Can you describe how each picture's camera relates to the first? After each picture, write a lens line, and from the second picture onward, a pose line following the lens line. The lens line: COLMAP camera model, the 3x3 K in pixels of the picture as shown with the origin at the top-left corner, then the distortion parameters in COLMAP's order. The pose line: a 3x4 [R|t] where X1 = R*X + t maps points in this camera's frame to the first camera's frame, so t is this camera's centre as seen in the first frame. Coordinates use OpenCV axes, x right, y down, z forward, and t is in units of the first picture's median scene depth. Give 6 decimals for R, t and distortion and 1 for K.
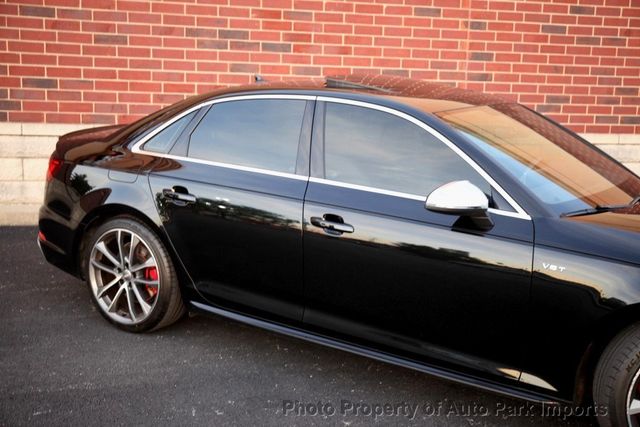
lens RADIAL K [[1084.4, 0, 322.2], [0, 1084.4, 216.7], [0, 0, 1]] dist [0.098183, 0.000000]
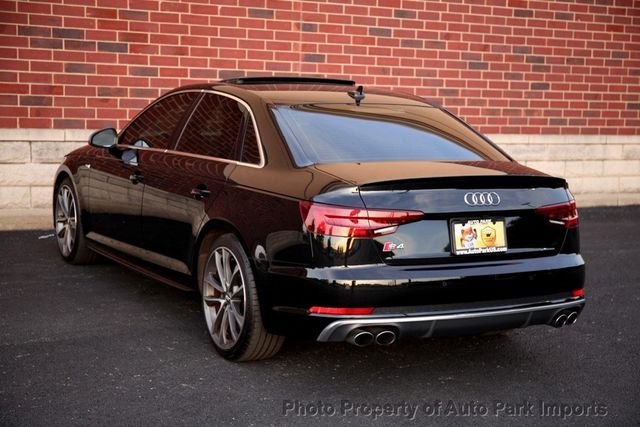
lens RADIAL K [[1109.3, 0, 296.5], [0, 1109.3, 201.6], [0, 0, 1]] dist [0.134368, 0.000000]
pose [[0.984453, -0.018071, 0.174715, -0.058255], [0.020667, 0.999701, -0.013051, 0.000224], [-0.174427, 0.016459, 0.984533, -0.019301]]
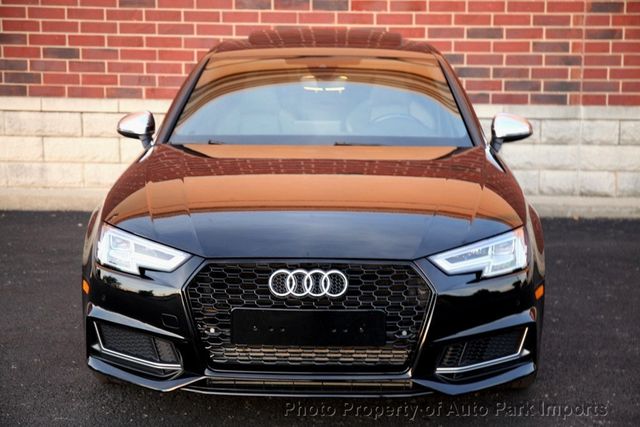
lens RADIAL K [[1218.1, 0, 318.9], [0, 1218.1, 219.7], [0, 0, 1]] dist [0.153631, 0.000000]
pose [[0.928667, 0.031622, -0.369565, 0.309807], [-0.027921, 0.999492, 0.015360, -0.004634], [0.369863, -0.003946, 0.929078, 0.121090]]
